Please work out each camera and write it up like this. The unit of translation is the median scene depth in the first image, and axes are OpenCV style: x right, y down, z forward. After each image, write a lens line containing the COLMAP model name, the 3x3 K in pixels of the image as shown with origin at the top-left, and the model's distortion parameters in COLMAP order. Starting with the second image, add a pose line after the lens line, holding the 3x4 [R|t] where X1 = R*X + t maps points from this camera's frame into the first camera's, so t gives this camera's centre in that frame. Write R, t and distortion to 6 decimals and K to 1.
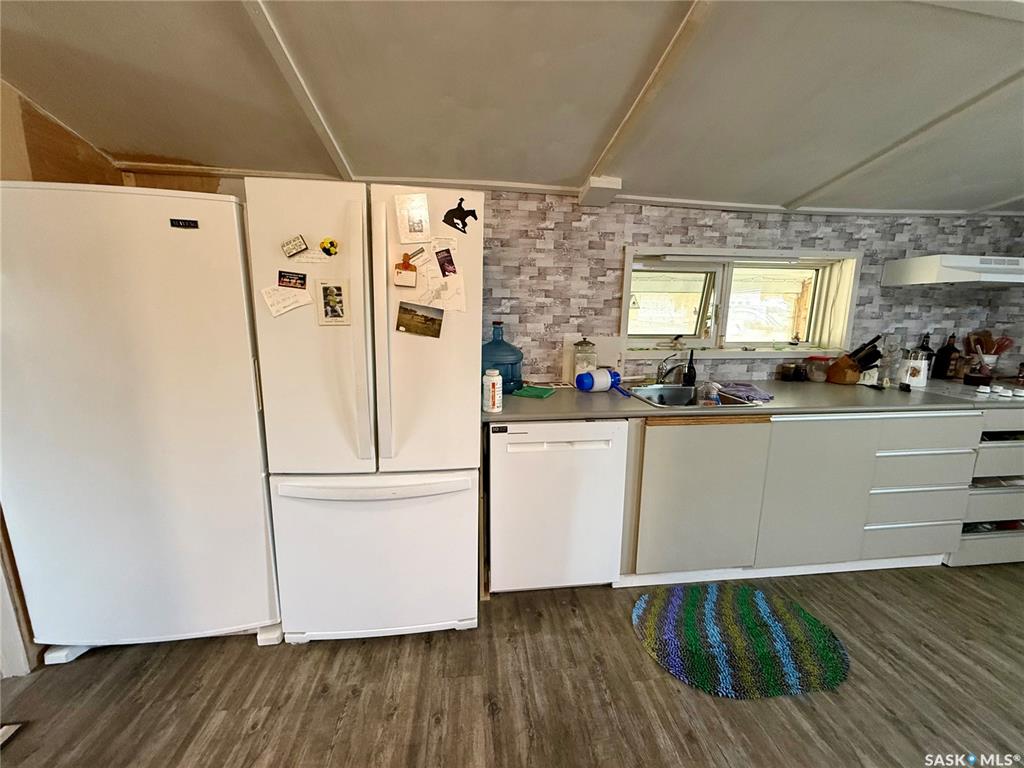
lens RADIAL K [[408.6, 0, 508.8], [0, 408.6, 383.7], [0, 0, 1]] dist [0.000417, -0.000126]
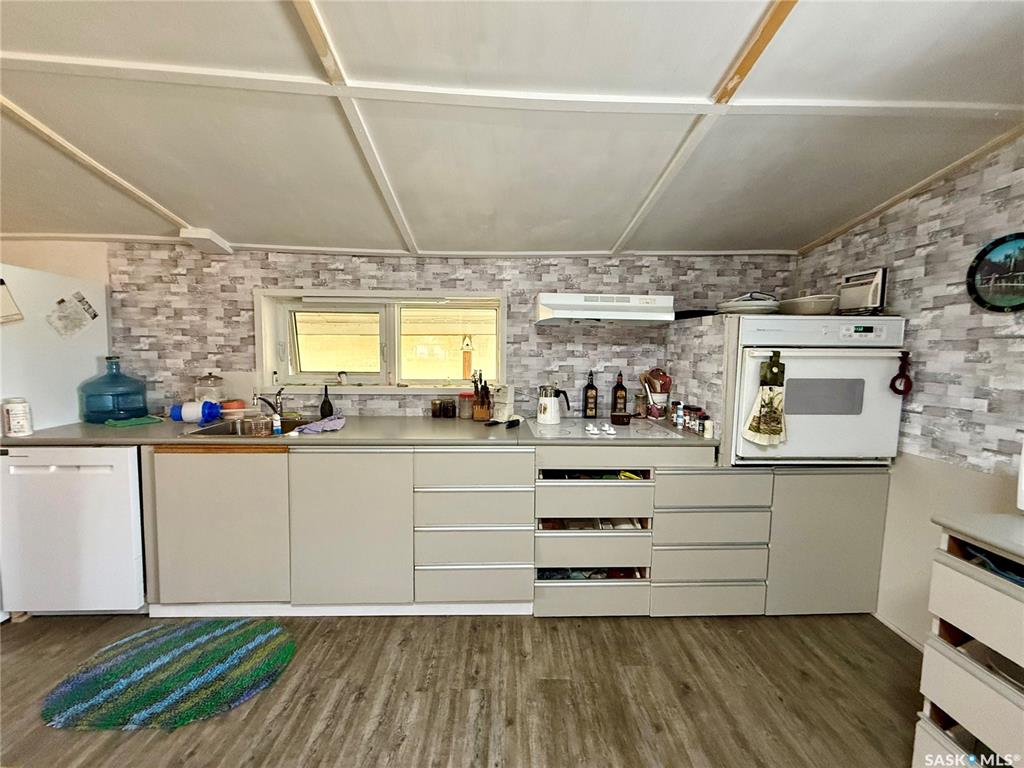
lens RADIAL K [[408.6, 0, 508.8], [0, 408.6, 383.7], [0, 0, 1]] dist [0.000417, -0.000126]
pose [[0.996505, 0.006446, -0.083290, 1.067650], [-0.015681, 0.993729, -0.110706, 0.022615], [0.082054, 0.111625, 0.990357, 0.011825]]
